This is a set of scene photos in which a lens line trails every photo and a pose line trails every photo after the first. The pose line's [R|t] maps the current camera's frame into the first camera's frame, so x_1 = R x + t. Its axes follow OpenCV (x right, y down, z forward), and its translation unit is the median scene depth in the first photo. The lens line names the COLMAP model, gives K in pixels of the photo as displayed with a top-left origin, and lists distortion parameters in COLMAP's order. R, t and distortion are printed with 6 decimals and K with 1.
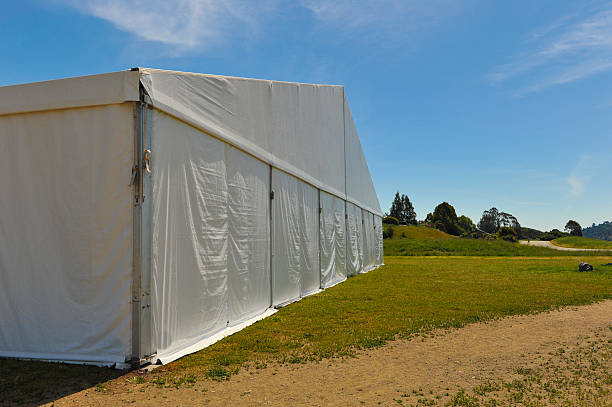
lens RADIAL K [[467.2, 0, 307.7], [0, 467.2, 205.1], [0, 0, 1]] dist [-0.008111, -0.000419]
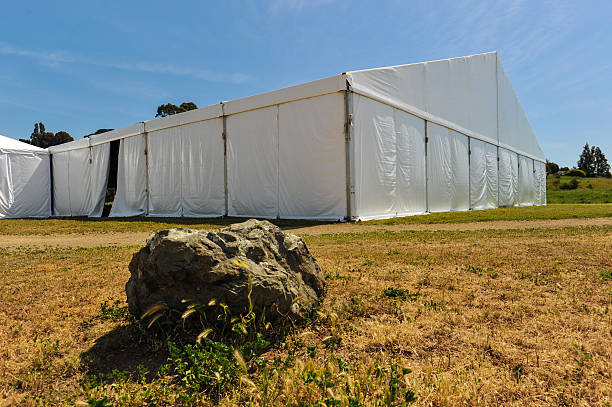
lens RADIAL K [[408.7, 0, 306.4], [0, 408.7, 199.8], [0, 0, 1]] dist [0.006081, 0.003695]
pose [[0.914285, -0.009149, -0.404969, 0.073343], [0.041320, 0.996636, 0.070771, 0.046073], [0.402959, -0.081438, 0.911588, -0.280507]]
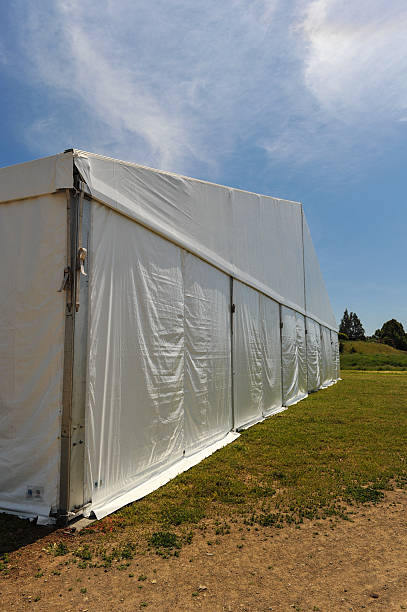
lens RADIAL K [[408.7, 0, 202.2], [0, 408.7, 302.4], [0, 0, 1]] dist [0.006081, 0.003695]
pose [[0.989364, -0.007888, -0.145245, -0.013331], [0.000844, 0.998823, -0.048494, 0.004828], [0.145457, 0.047856, 0.988207, 0.131511]]
